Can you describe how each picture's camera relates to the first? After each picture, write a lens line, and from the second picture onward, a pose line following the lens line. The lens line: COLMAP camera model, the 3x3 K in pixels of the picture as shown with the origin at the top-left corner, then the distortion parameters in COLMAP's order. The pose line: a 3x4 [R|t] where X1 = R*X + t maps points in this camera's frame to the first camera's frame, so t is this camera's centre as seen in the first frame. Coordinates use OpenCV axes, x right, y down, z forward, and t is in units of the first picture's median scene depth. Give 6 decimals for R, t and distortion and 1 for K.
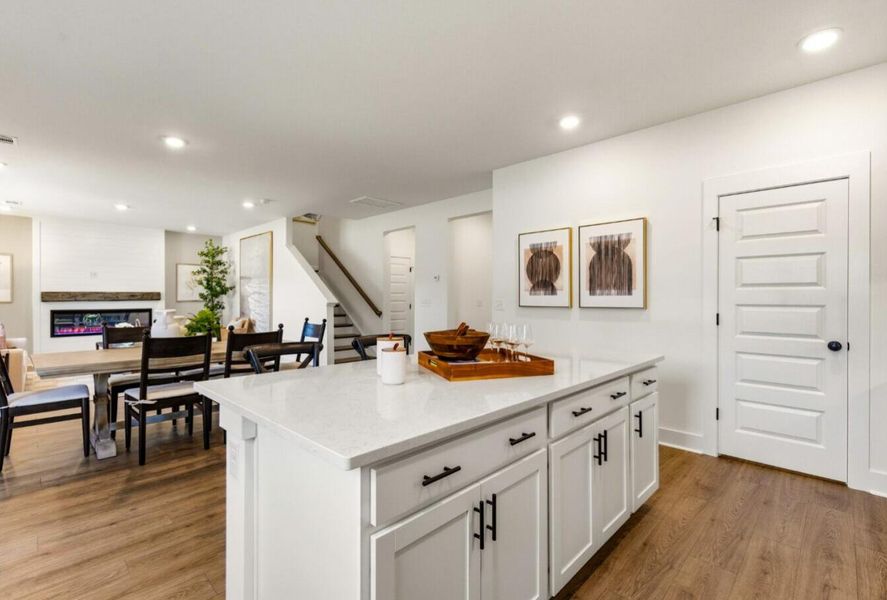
lens RADIAL K [[407.0, 0, 444.7], [0, 407.0, 294.1], [0, 0, 1]] dist [0.002477, -0.000451]
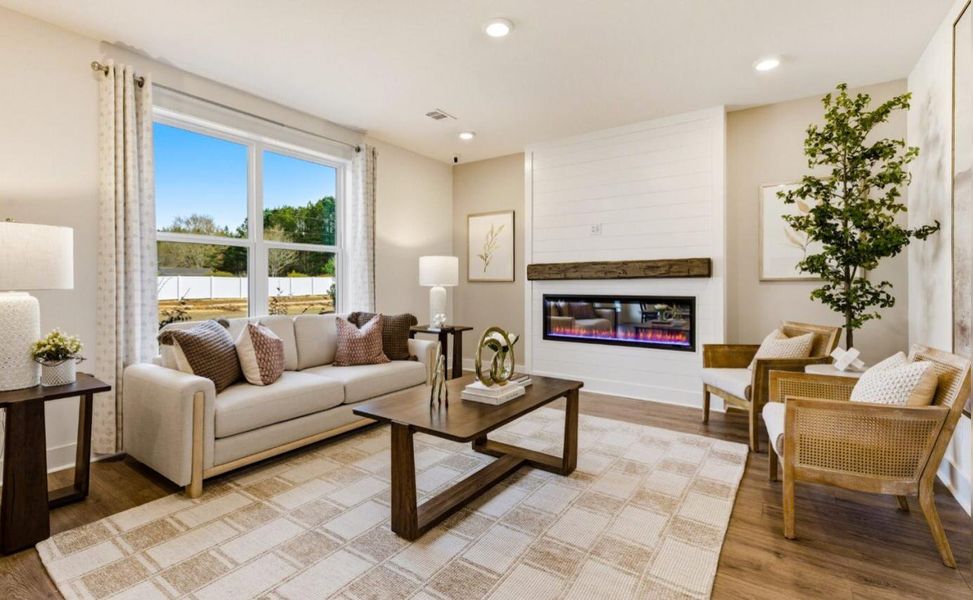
lens RADIAL K [[443.0, 0, 471.2], [0, 443.0, 282.5], [0, 0, 1]] dist [0.000551, 0.000102]
pose [[0.142607, -0.001732, -0.989778, -0.282260], [0.009350, 0.999956, -0.000402, 0.017637], [0.989735, -0.009197, 0.142617, 0.681521]]
